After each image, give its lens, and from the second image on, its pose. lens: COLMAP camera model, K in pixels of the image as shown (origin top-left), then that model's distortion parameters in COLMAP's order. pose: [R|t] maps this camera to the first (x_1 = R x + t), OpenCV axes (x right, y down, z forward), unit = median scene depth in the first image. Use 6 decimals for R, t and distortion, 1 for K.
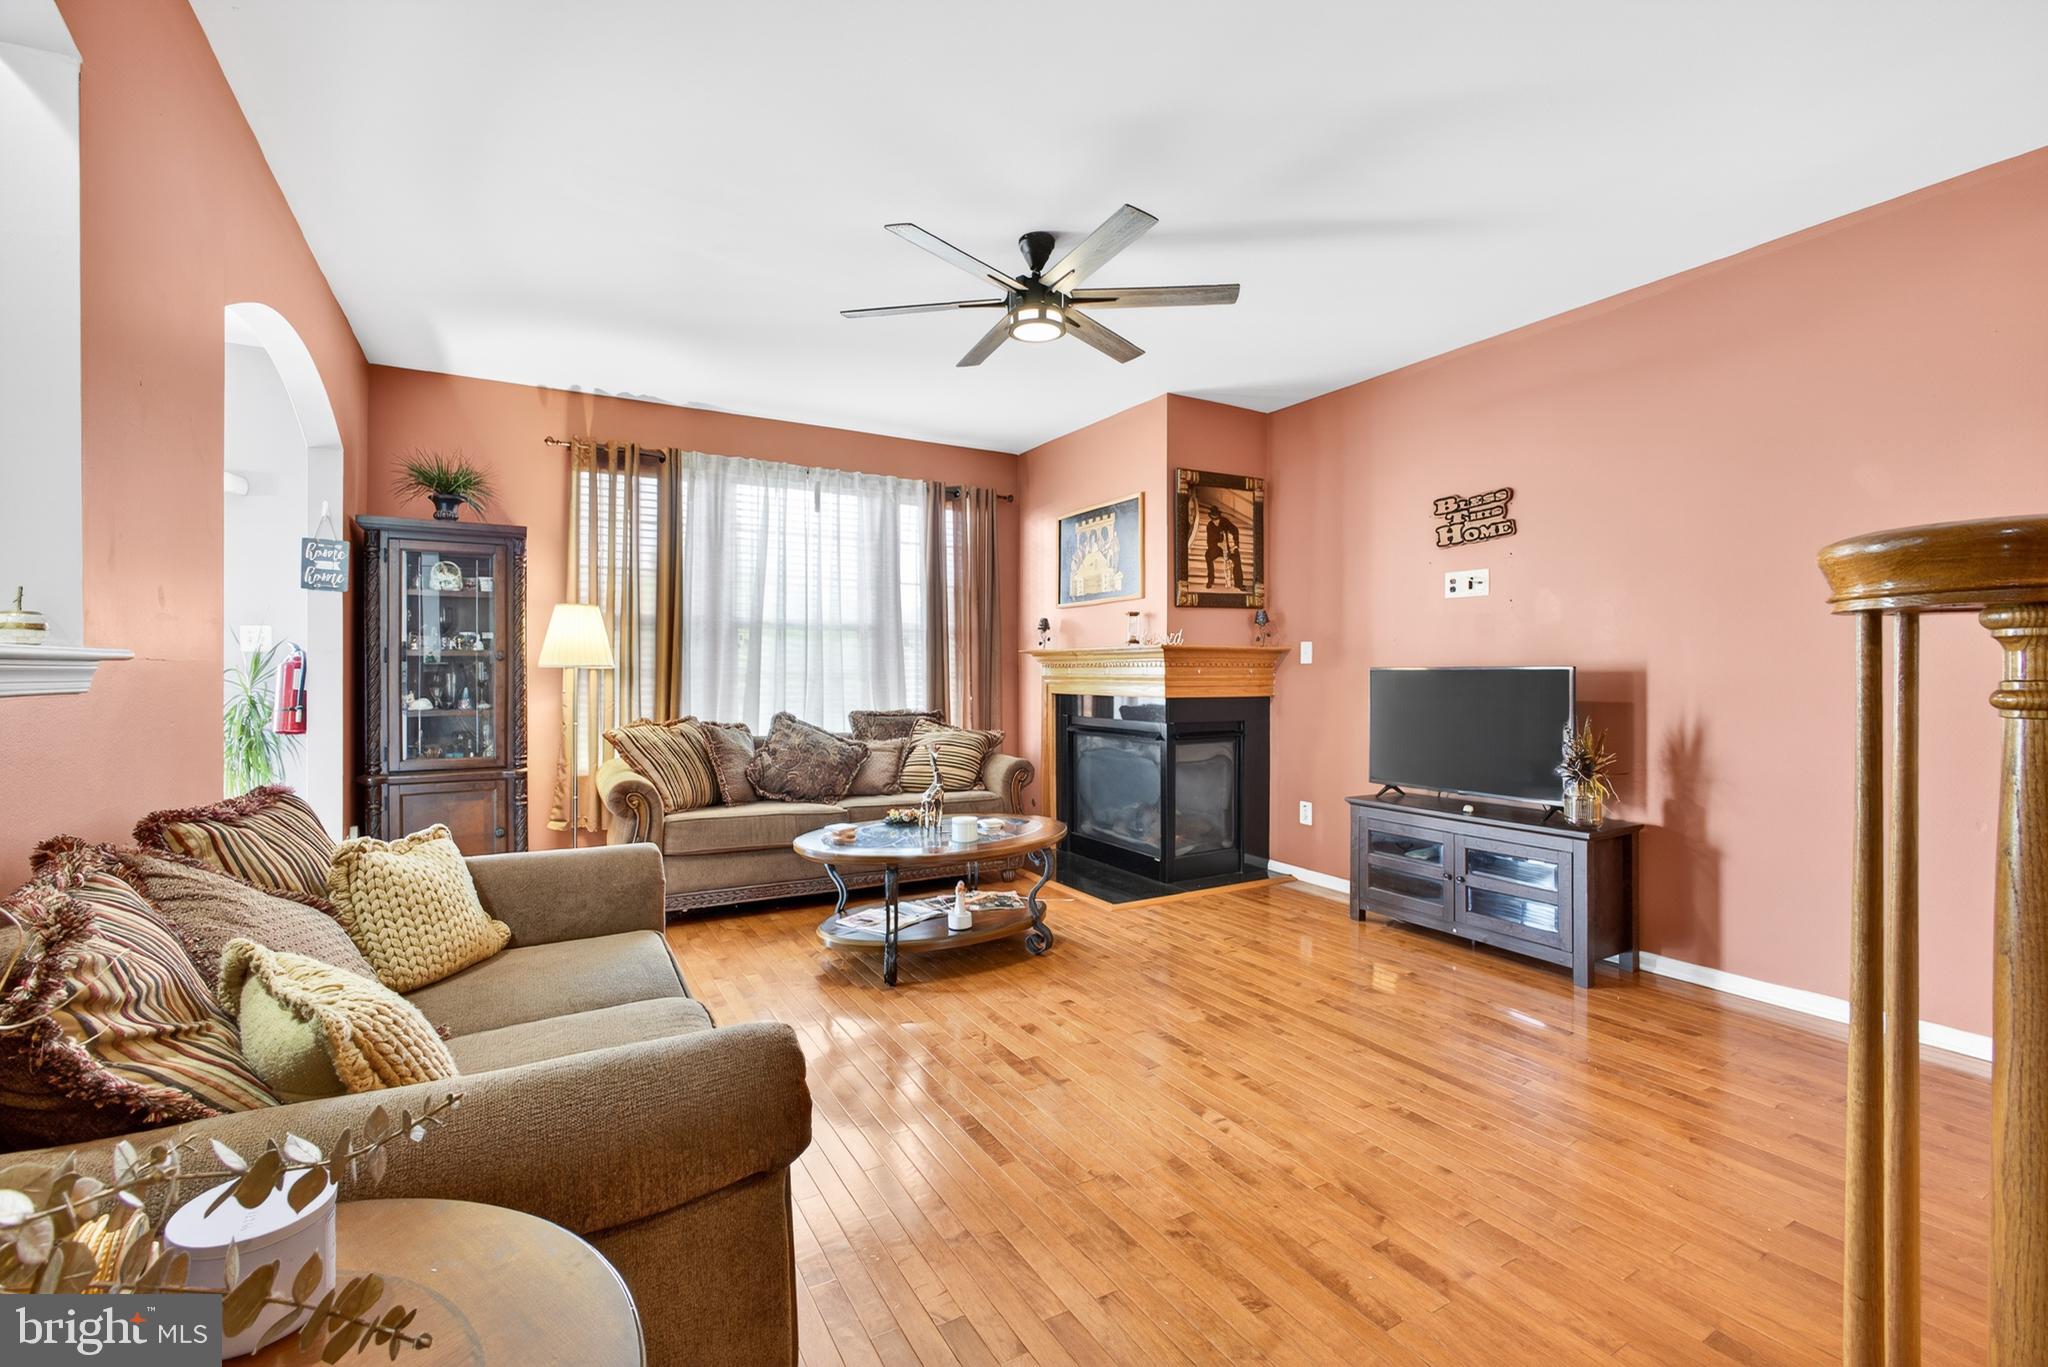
lens RADIAL K [[878.6, 0, 1030.0], [0, 878.6, 670.1], [0, 0, 1]] dist [-0.009863, 0.002855]
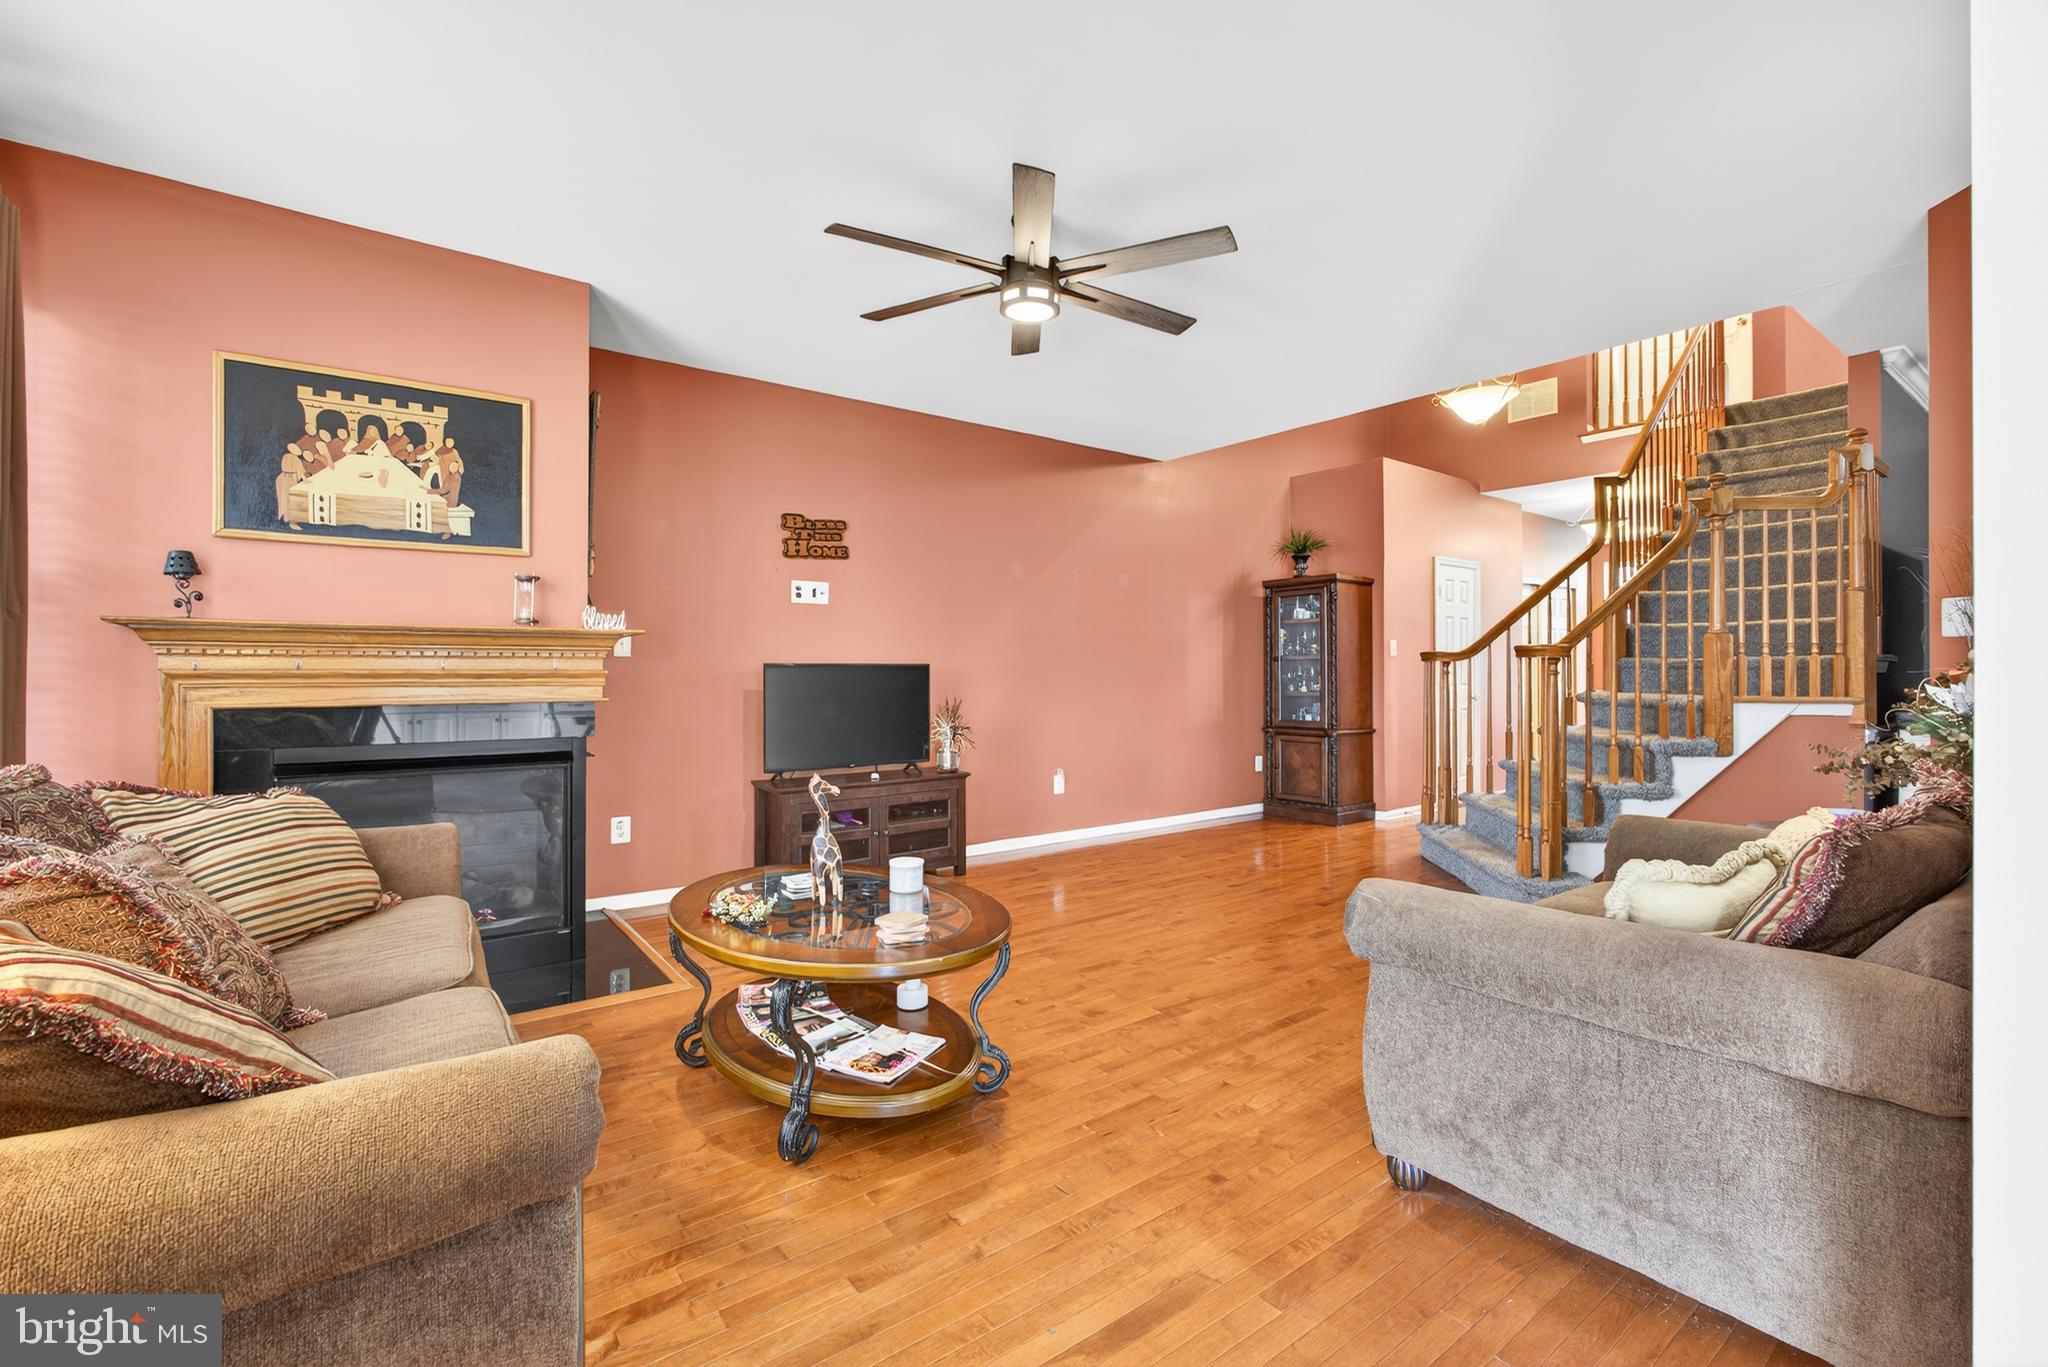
lens RADIAL K [[878.6, 0, 1035.5], [0, 878.6, 669.6], [0, 0, 1]] dist [-0.009863, 0.002855]
pose [[-0.117351, -0.000363, 0.993090, -0.695147], [-0.002636, 0.999997, 0.000054, 0.004680], [-0.993087, -0.002611, -0.117352, 0.817795]]
